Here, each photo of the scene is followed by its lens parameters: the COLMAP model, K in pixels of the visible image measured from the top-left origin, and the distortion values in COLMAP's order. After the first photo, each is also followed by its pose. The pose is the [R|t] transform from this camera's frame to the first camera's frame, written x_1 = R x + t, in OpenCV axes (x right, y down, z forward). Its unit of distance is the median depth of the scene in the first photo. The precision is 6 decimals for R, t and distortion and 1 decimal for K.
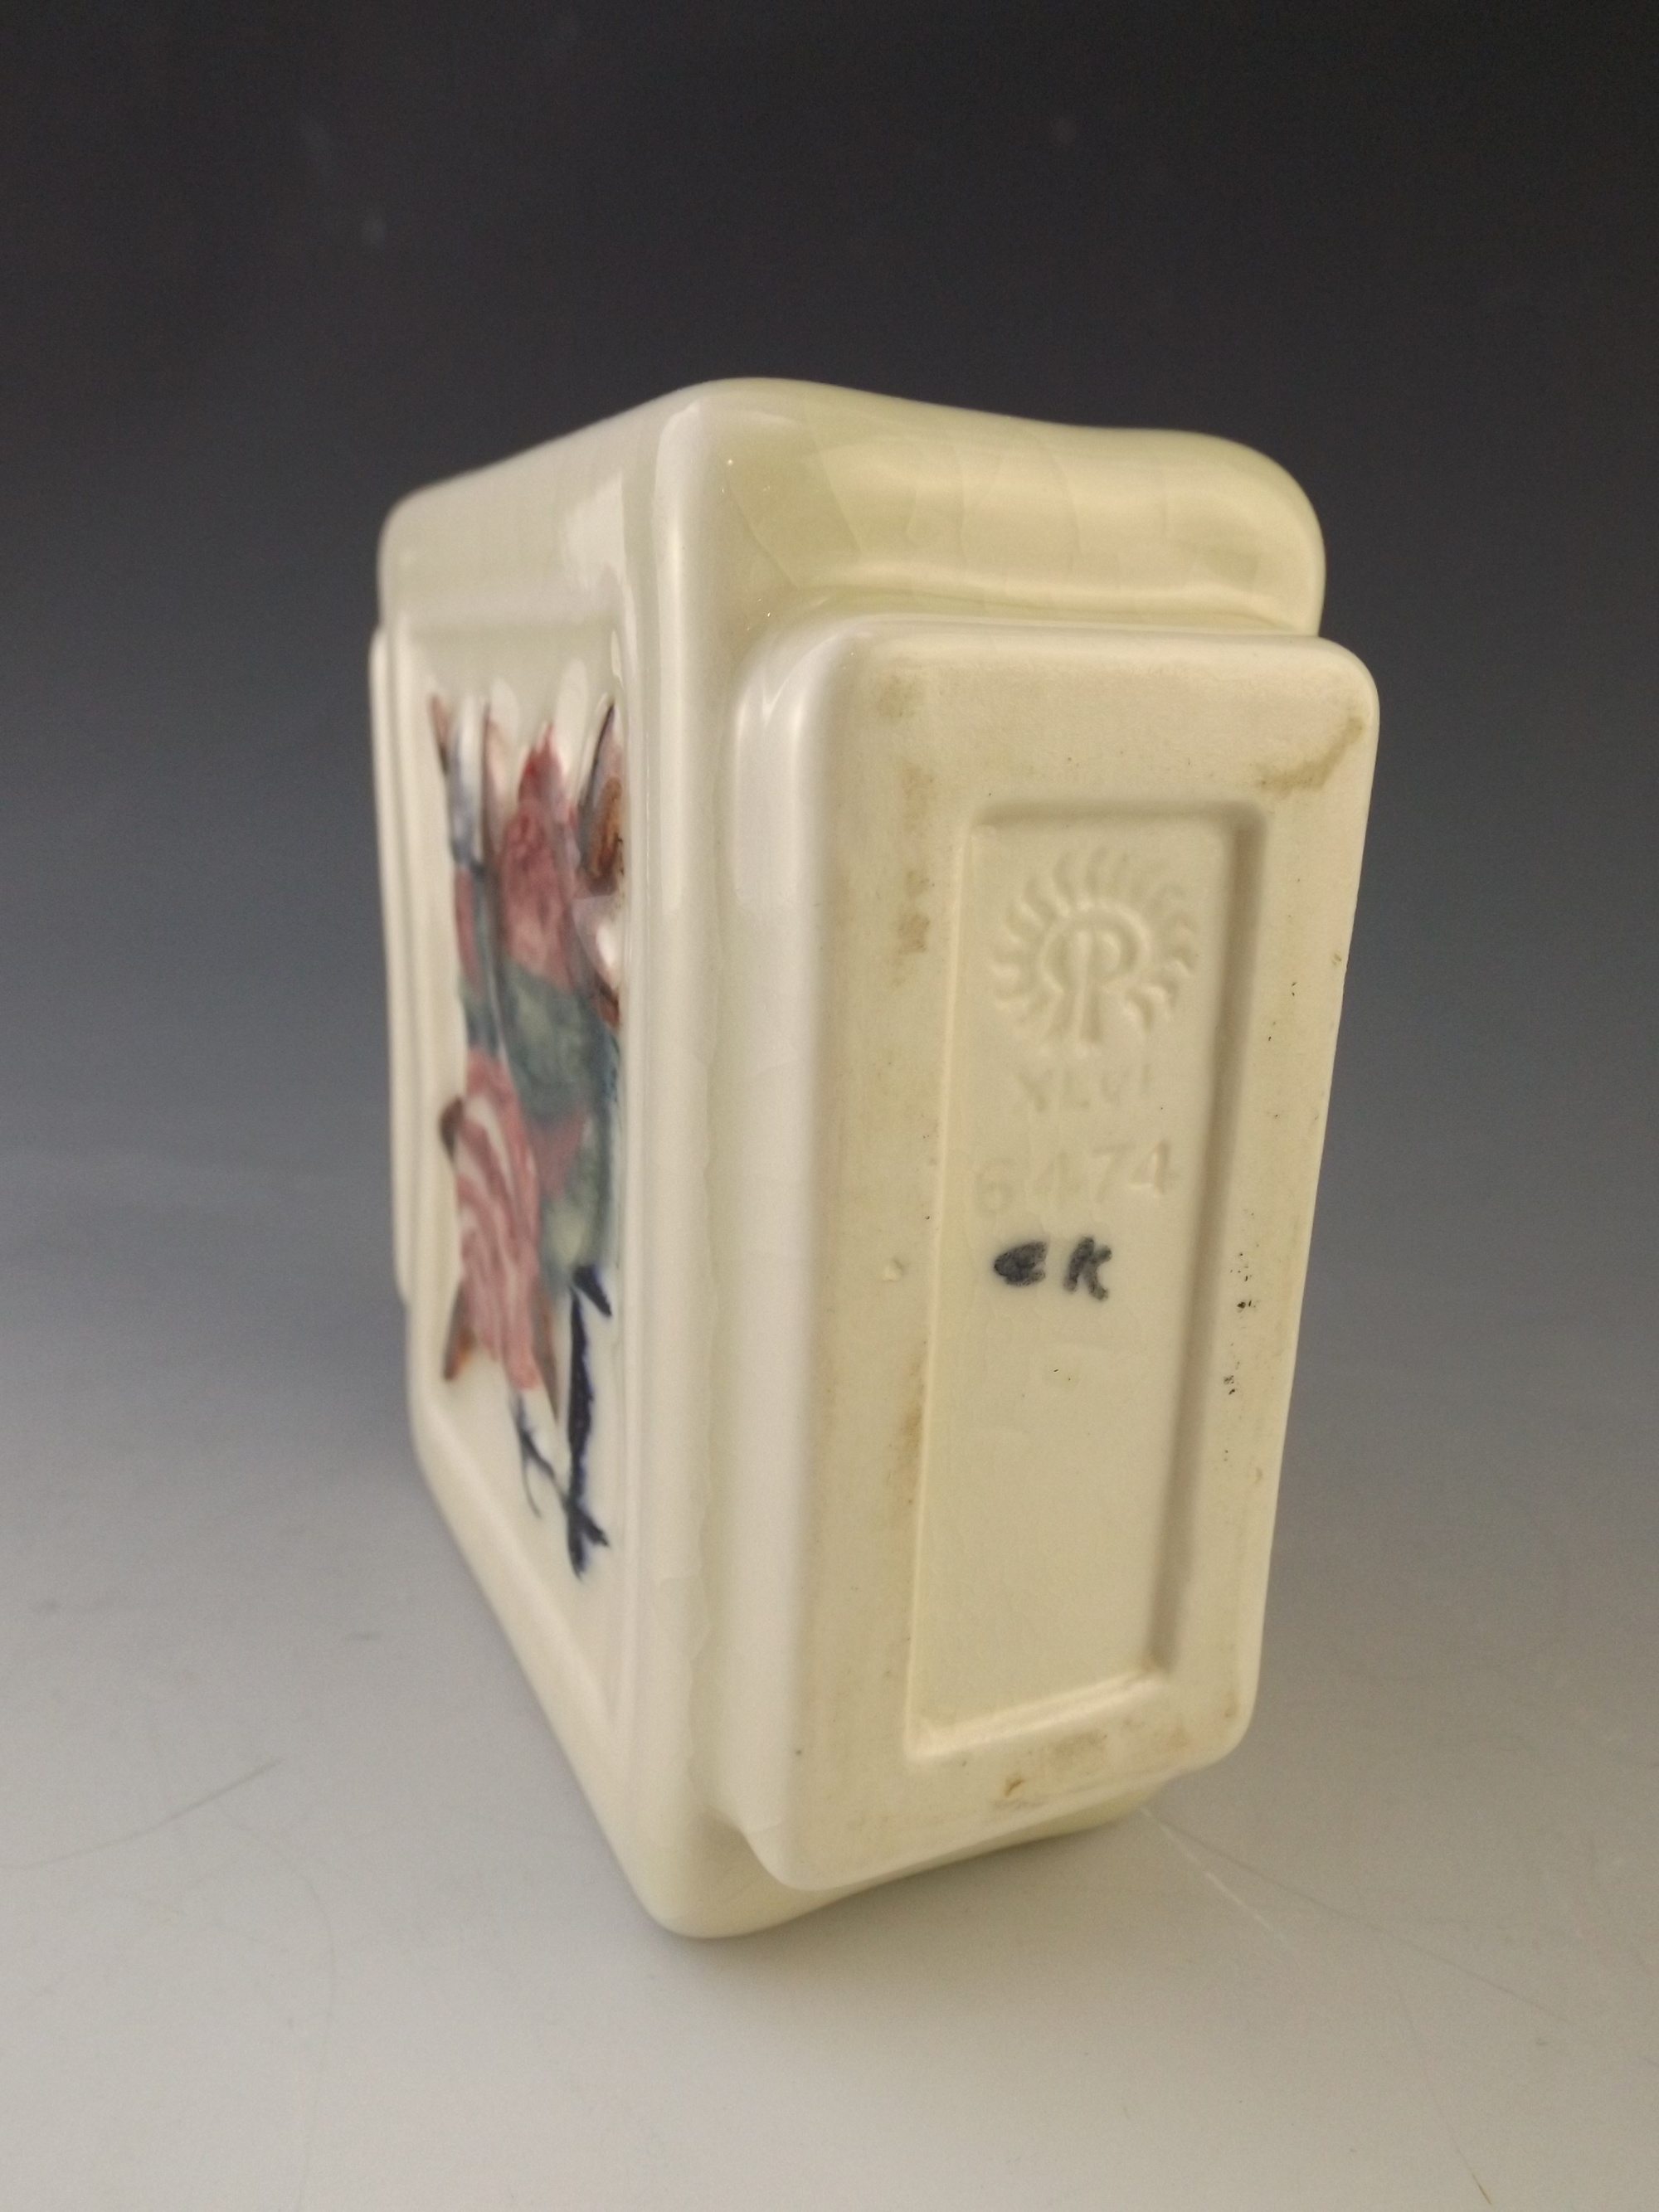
lens RADIAL K [[1563.8, 0, 832.7], [0, 1563.8, 1104.1], [0, 0, 1]] dist [0.033539, -0.015588]
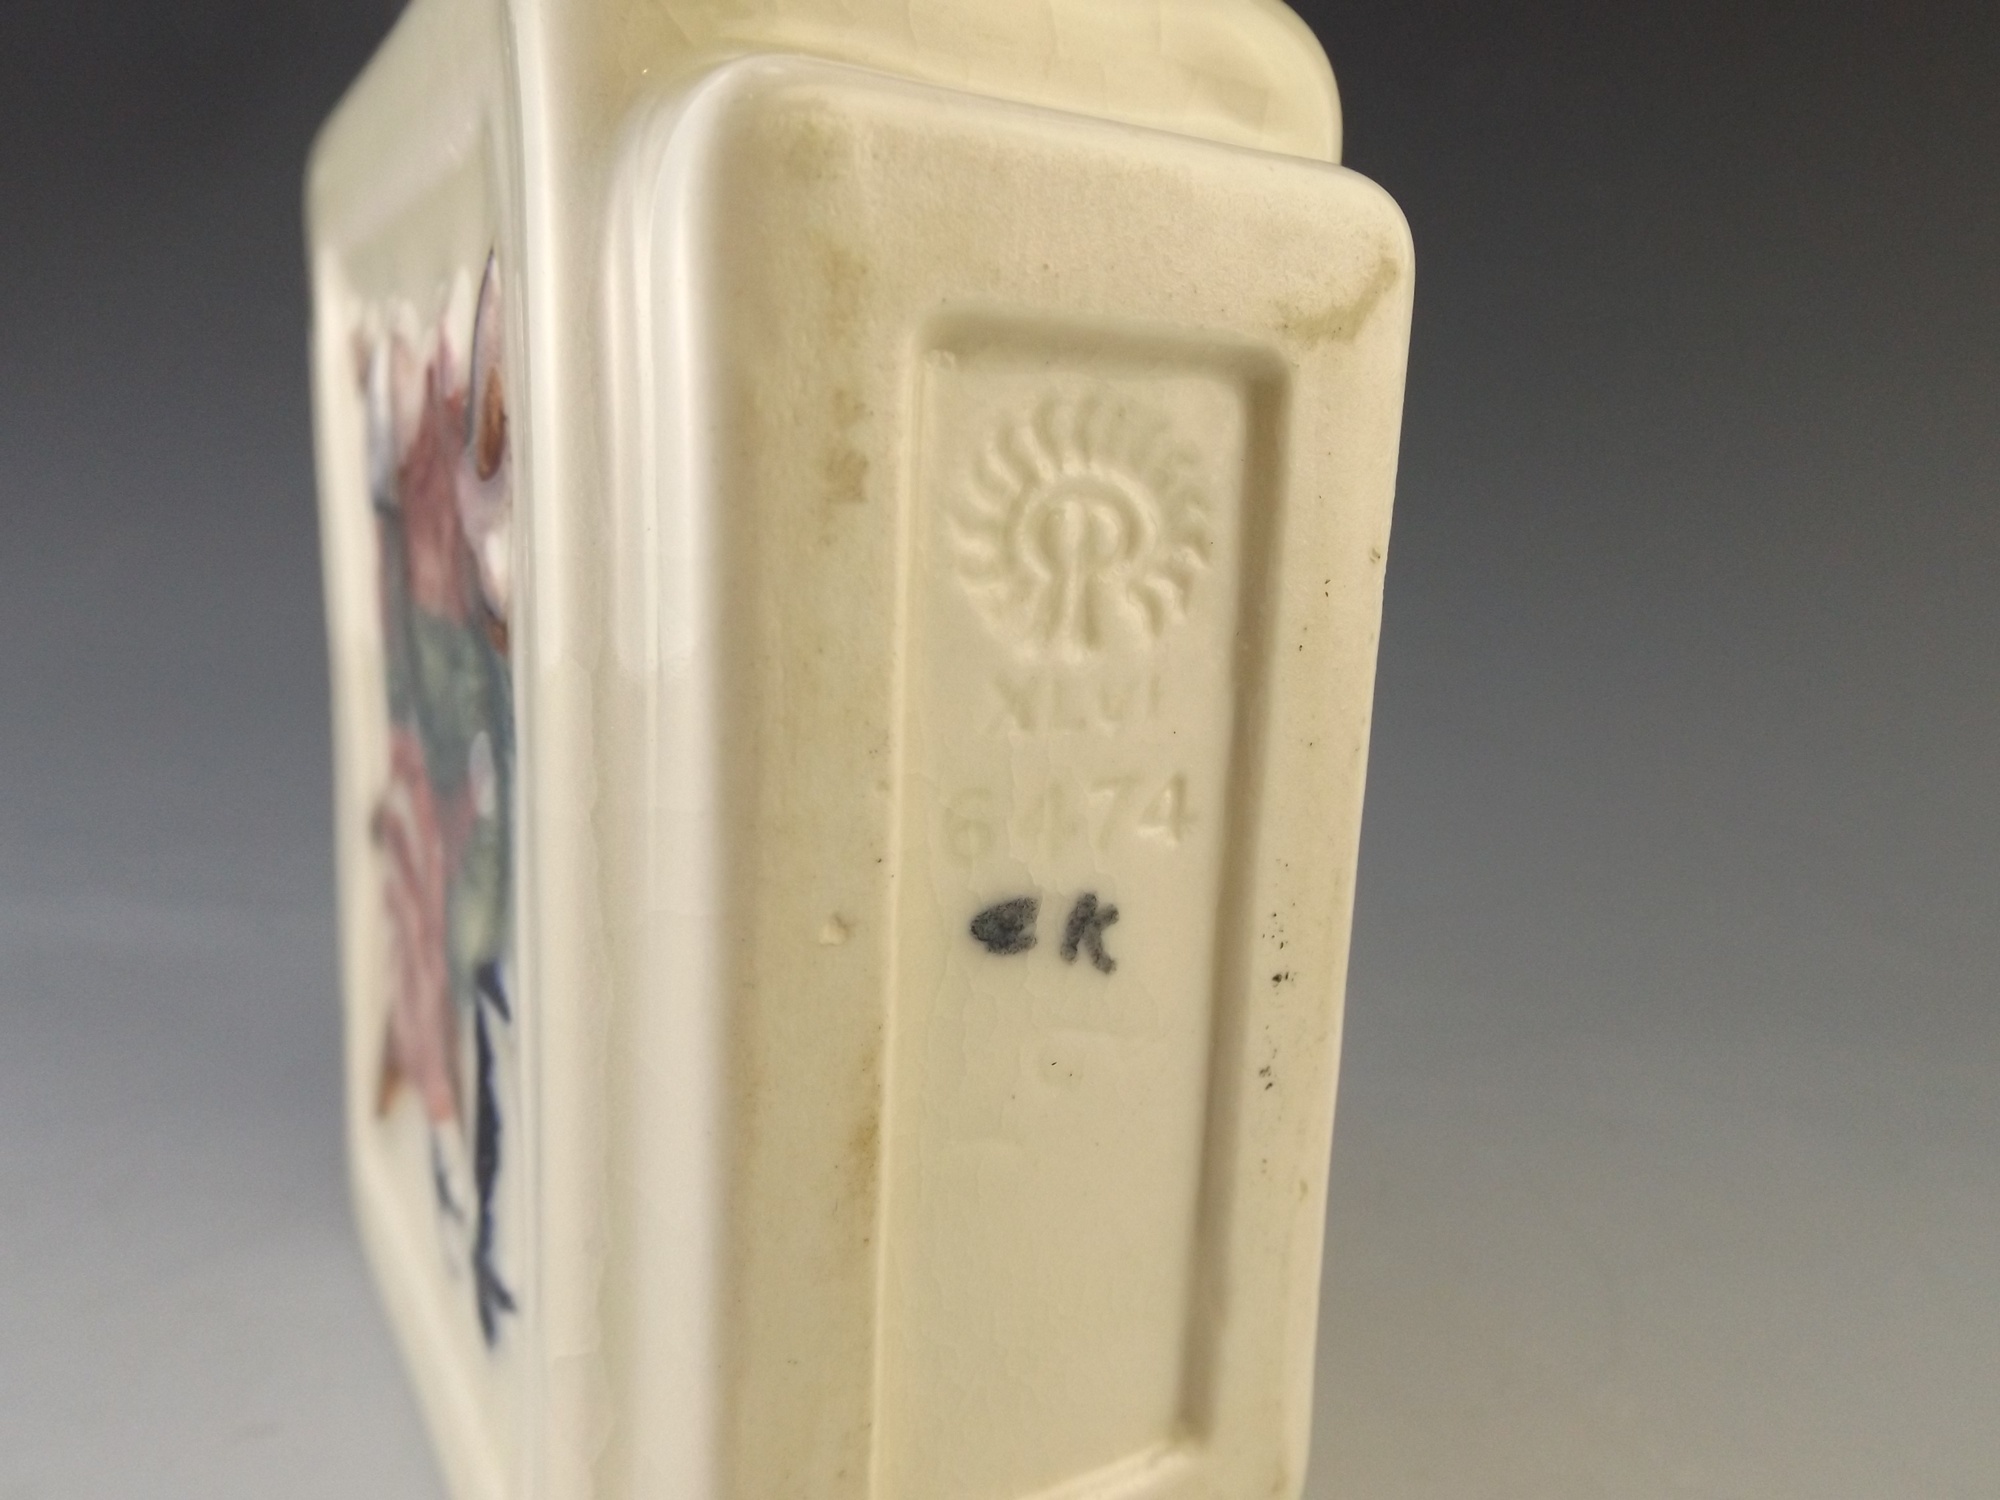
lens RADIAL K [[1413.8, 0, 1003.6], [0, 1413.8, 755.3], [0, 0, 1]] dist [0.033539, -0.015588]
pose [[0.996194, -0.012683, 0.086238, 0.057912], [0.019455, 0.996753, -0.078139, 0.070861], [-0.084966, 0.079519, 0.993206, 0.279029]]
